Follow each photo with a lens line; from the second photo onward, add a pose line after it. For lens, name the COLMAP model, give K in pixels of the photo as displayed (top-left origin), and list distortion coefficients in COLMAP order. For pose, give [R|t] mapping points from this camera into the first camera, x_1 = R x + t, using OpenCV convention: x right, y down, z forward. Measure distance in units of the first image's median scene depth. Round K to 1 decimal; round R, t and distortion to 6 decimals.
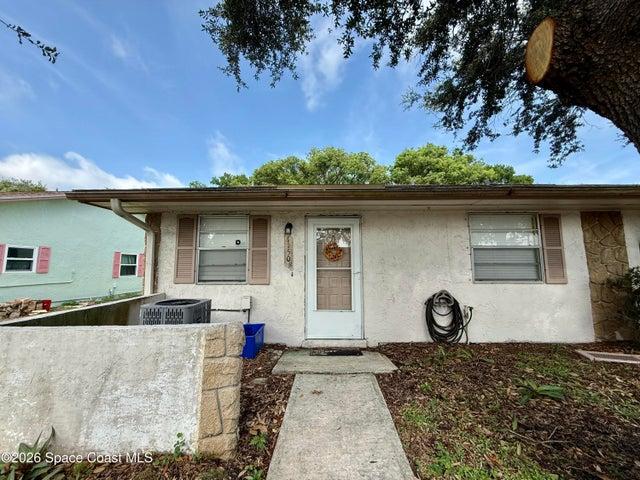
lens RADIAL K [[255.1, 0, 319.9], [0, 255.1, 237.8], [0, 0, 1]] dist [-0.000496, 0.000573]
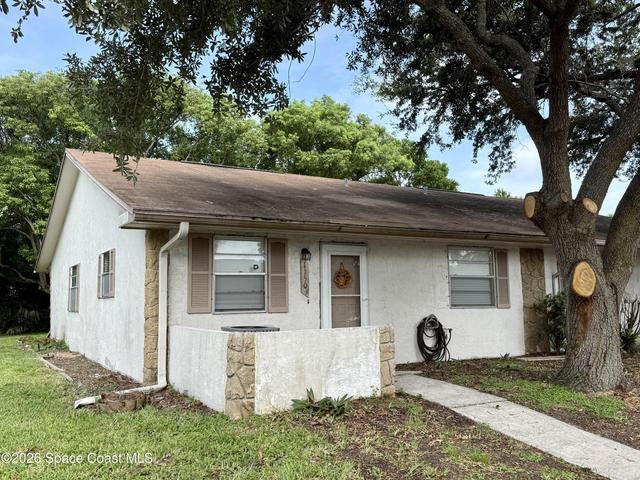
lens RADIAL K [[589.9, 0, 319.6], [0, 589.9, 239.3], [0, 0, 1]] dist [0.097324, 0.000000]
pose [[0.863089, 0.044603, 0.503079, -1.201652], [-0.047284, 0.998854, -0.007437, -0.077952], [-0.502834, -0.017369, 0.864208, -0.946644]]
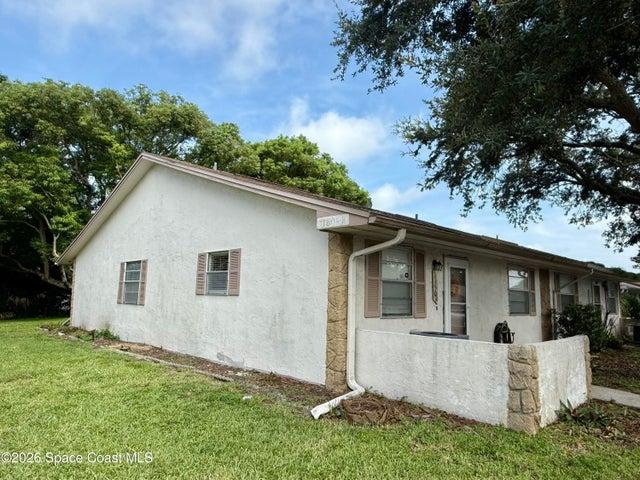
lens RADIAL K [[443.5, 0, 320.5], [0, 443.5, 241.8], [0, 0, 1]] dist [0.009606, 0.009511]
pose [[0.710875, 0.109068, 0.694810, -1.779983], [-0.105440, 0.993265, -0.048040, 0.006228], [-0.695370, -0.039111, 0.717587, 0.007651]]
